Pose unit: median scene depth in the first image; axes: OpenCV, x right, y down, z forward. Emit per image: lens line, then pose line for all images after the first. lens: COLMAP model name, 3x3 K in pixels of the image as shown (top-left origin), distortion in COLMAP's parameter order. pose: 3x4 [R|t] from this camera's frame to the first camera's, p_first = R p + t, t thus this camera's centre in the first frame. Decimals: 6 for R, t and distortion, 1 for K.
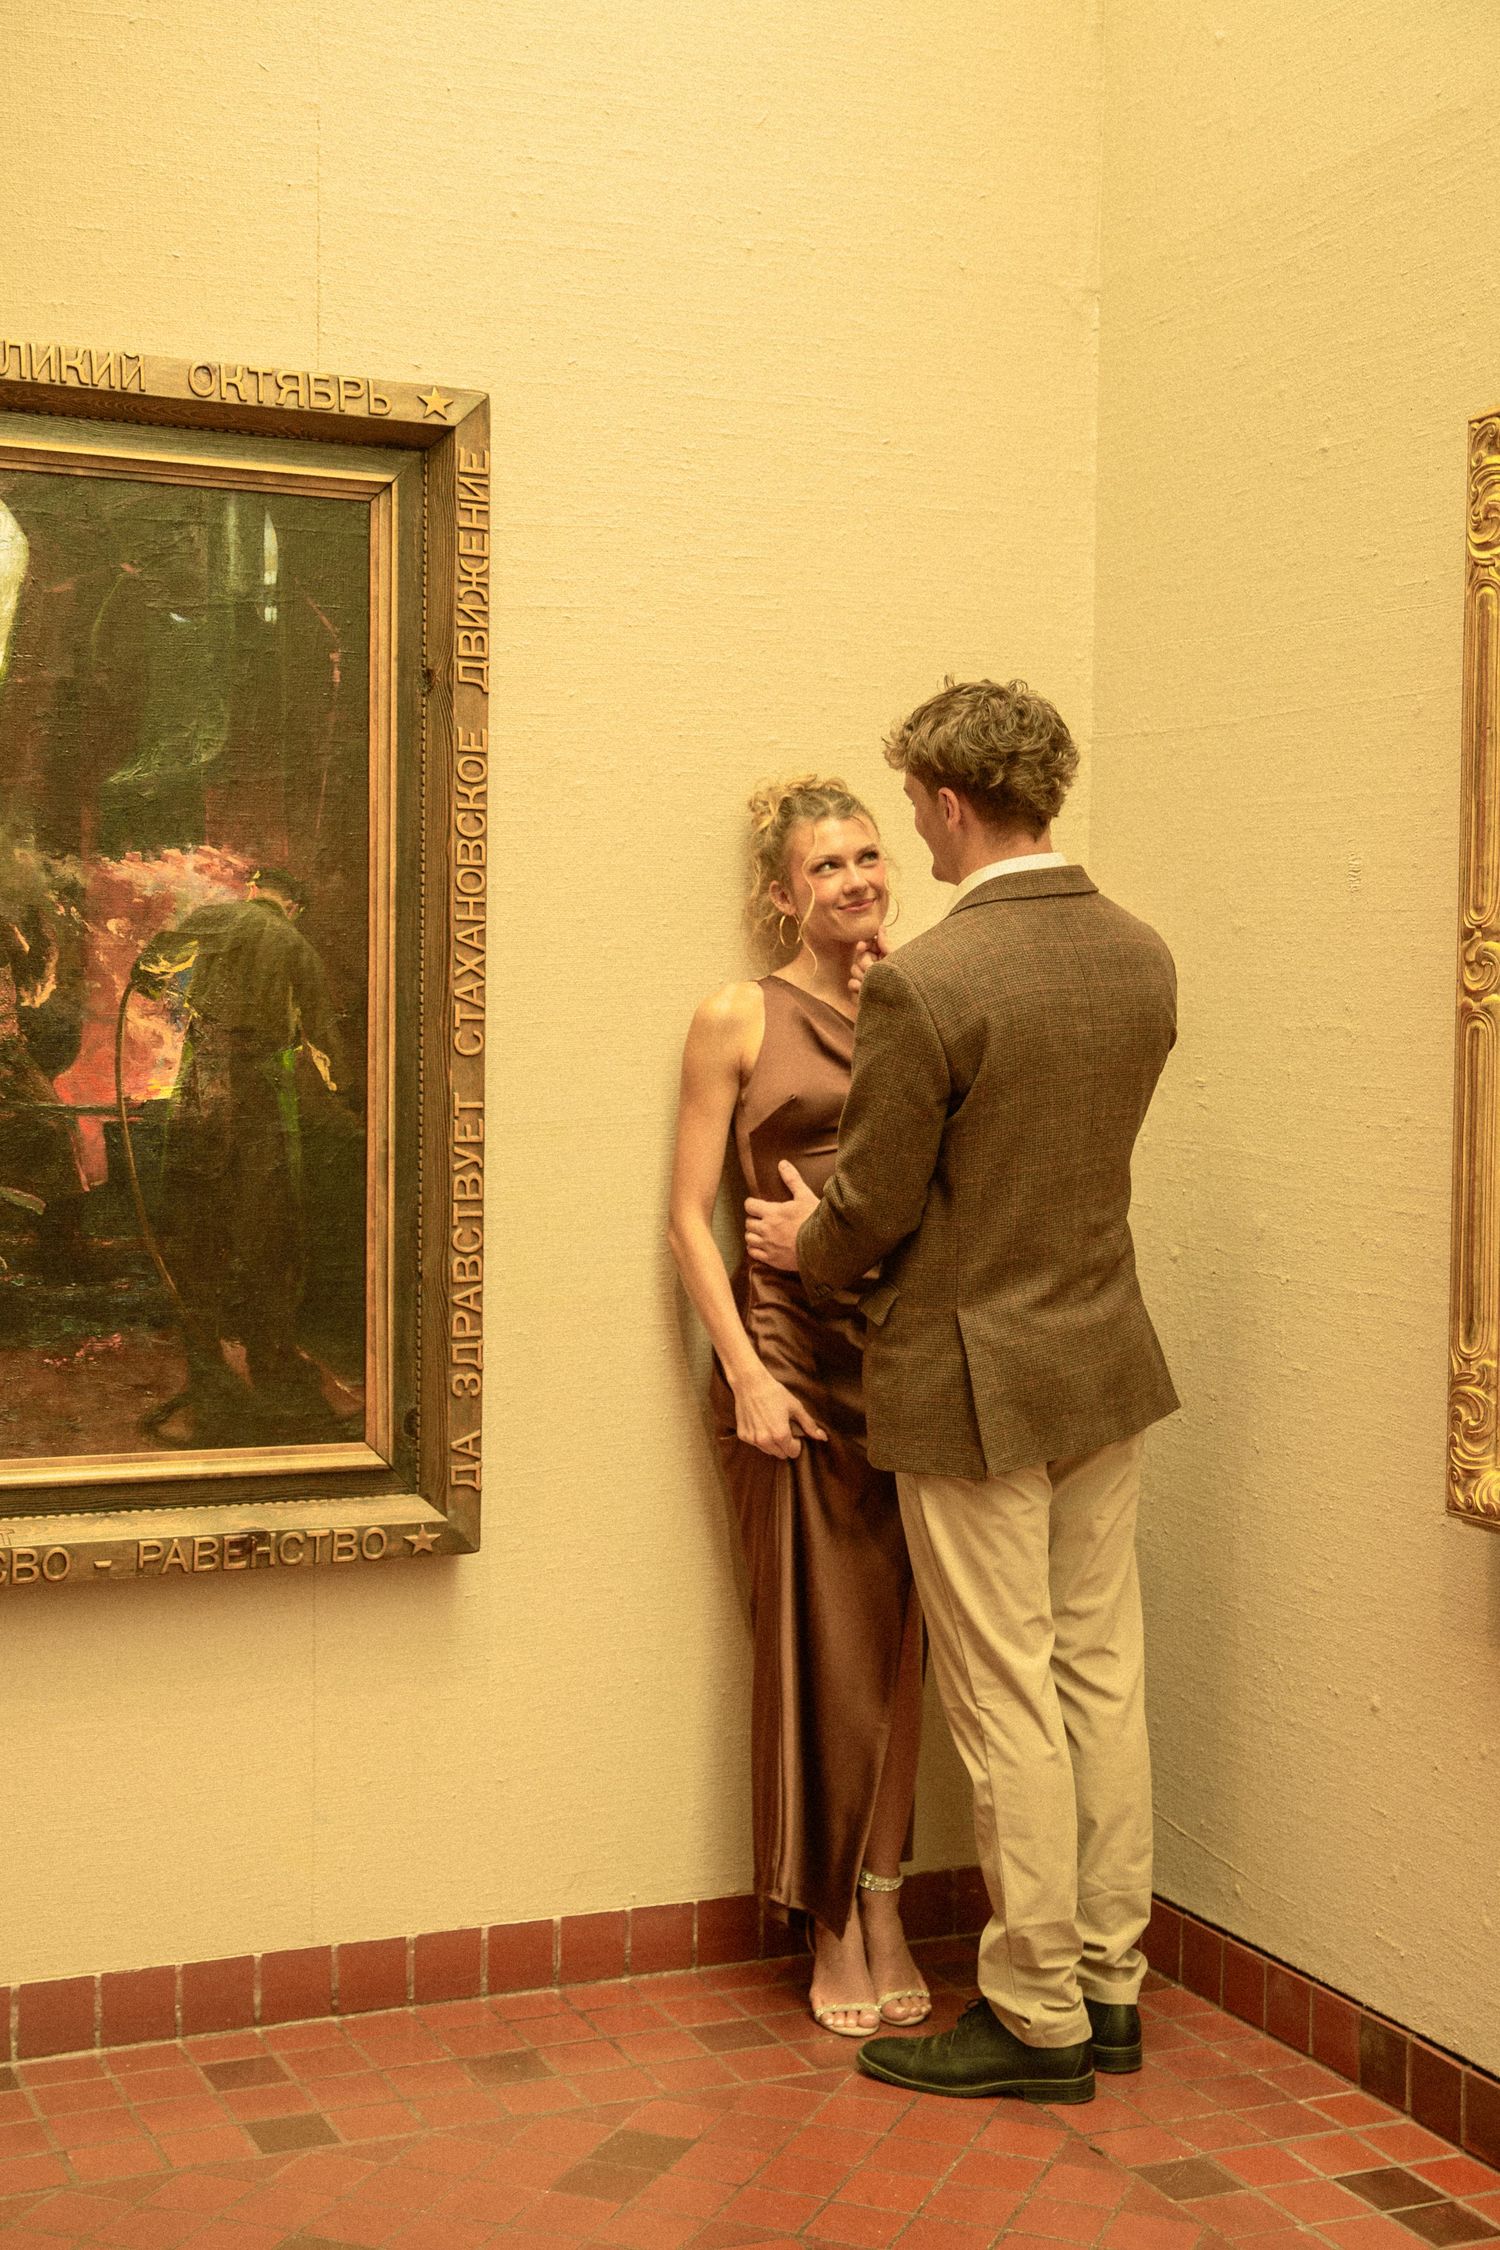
lens RADIAL K [[2792.1, 0, 742.1], [0, 2792.1, 1186.5], [0, 0, 1]] dist [-0.001817, 0.101563]
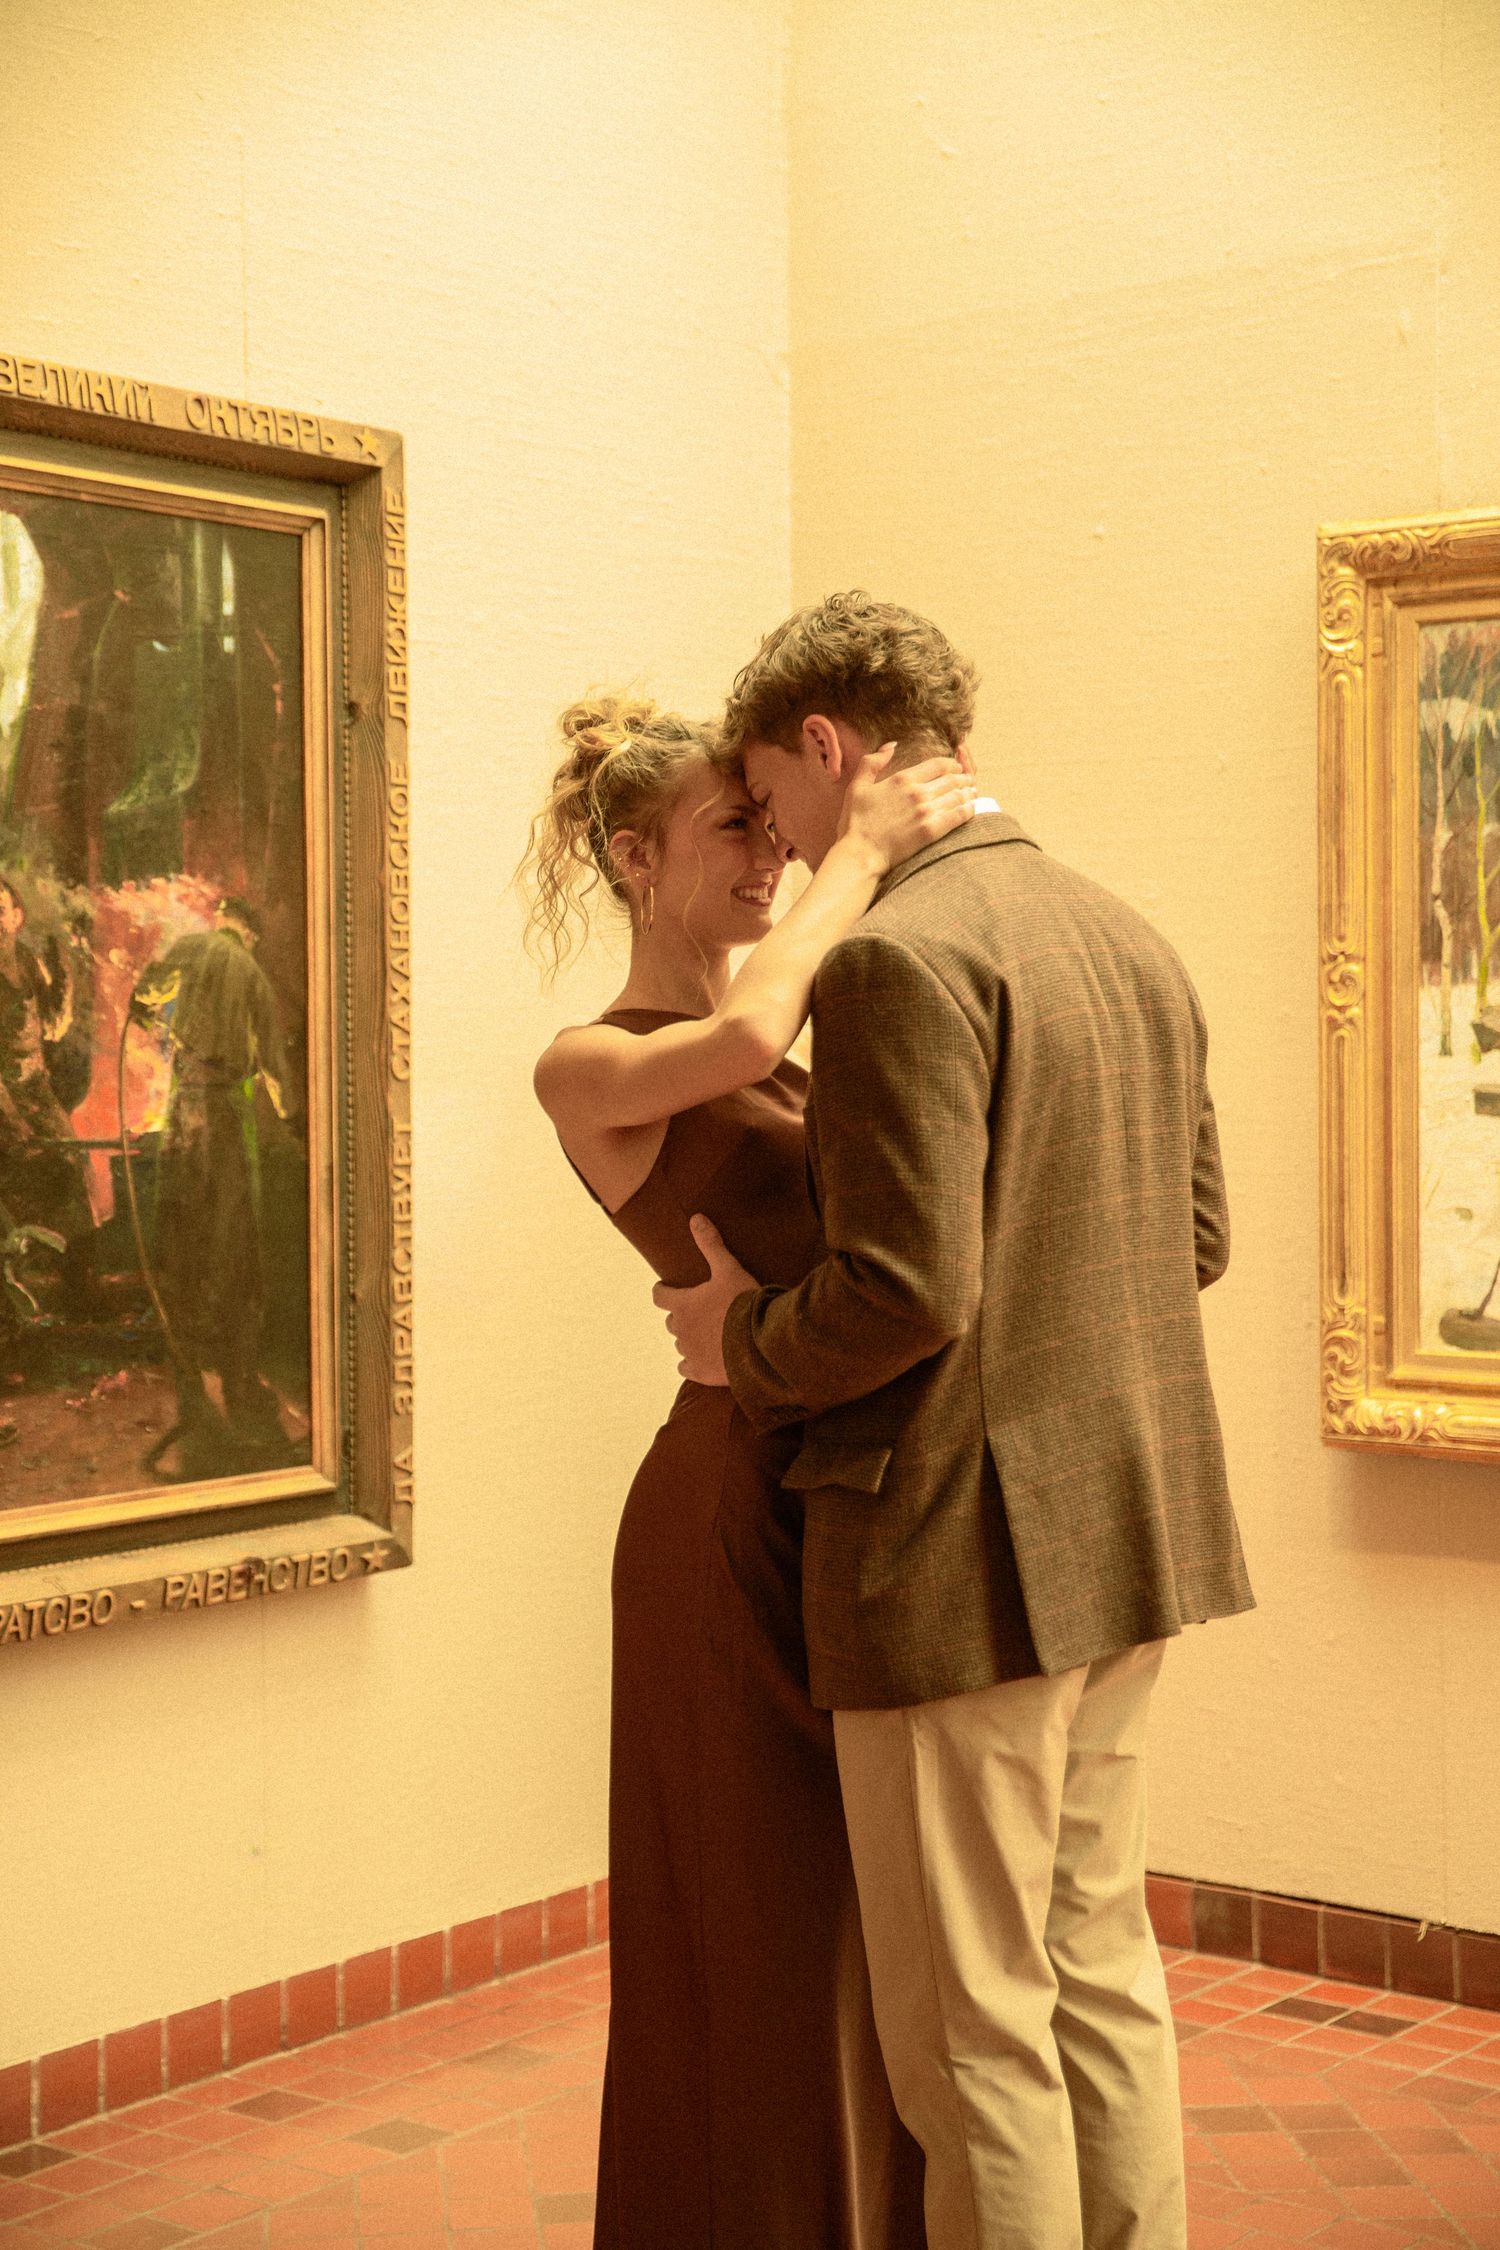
lens RADIAL K [[3399.5, 0, 723.2], [0, 3399.5, 1164.5], [0, 0, 1]] dist [0.087463, 0.125014]
pose [[0.879302, -0.036253, 0.474883, -0.606278], [0.044033, 0.999016, -0.005267, -0.004199], [-0.474225, 0.025541, 0.880033, -0.158997]]
